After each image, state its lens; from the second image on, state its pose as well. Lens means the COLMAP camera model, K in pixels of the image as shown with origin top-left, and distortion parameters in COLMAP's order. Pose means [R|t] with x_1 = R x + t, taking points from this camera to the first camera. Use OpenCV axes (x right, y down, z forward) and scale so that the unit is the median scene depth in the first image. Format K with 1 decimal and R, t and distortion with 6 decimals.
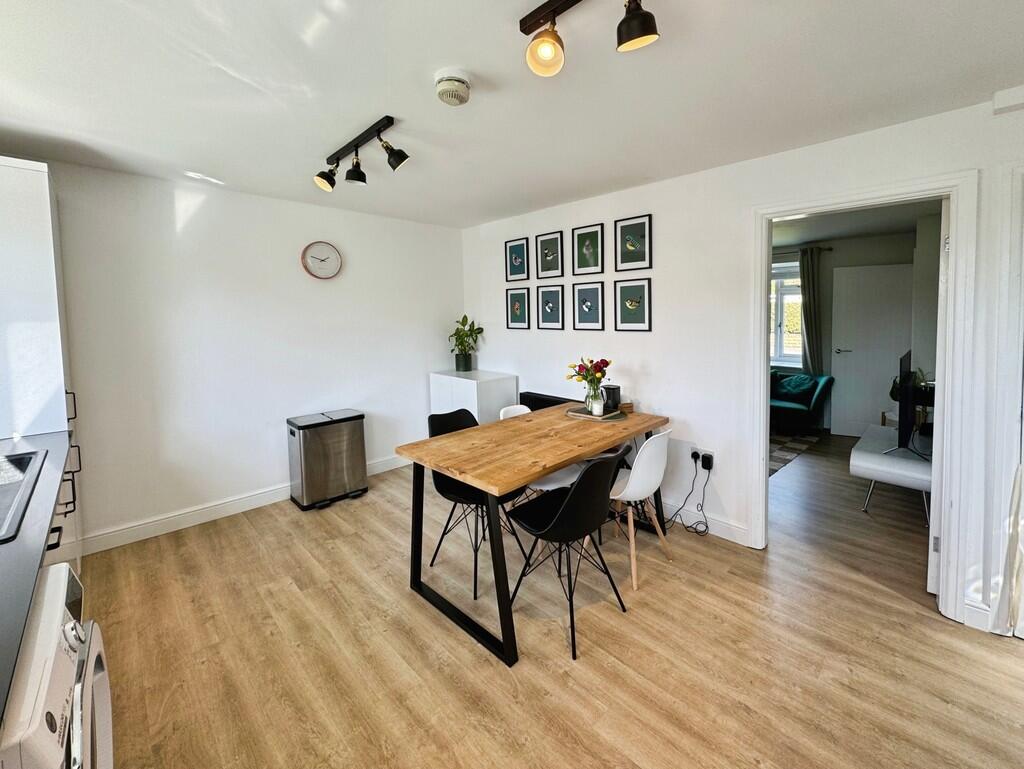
lens RADIAL K [[416.8, 0, 515.0], [0, 416.8, 371.7], [0, 0, 1]] dist [-0.000636, -0.000040]
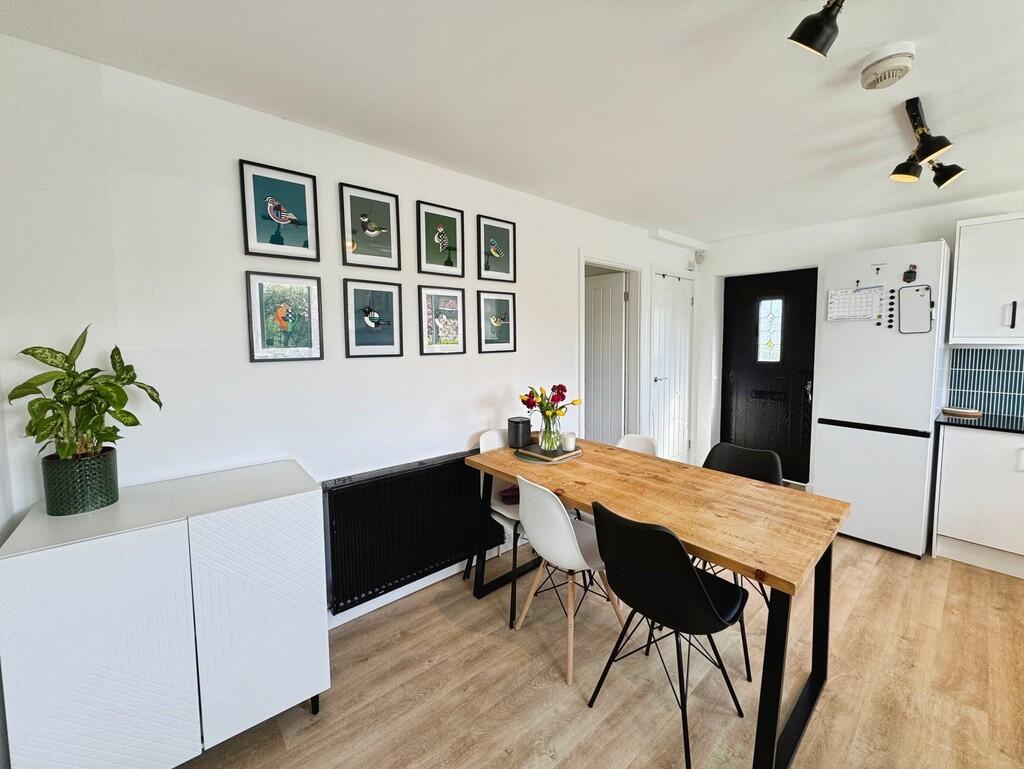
lens RADIAL K [[416.8, 0, 515.0], [0, 416.8, 371.7], [0, 0, 1]] dist [-0.000636, -0.000040]
pose [[0.065566, -0.102685, 0.992551, -0.548179], [0.111788, 0.989185, 0.094952, -0.130047], [-0.991567, 0.104730, 0.076336, 0.870136]]
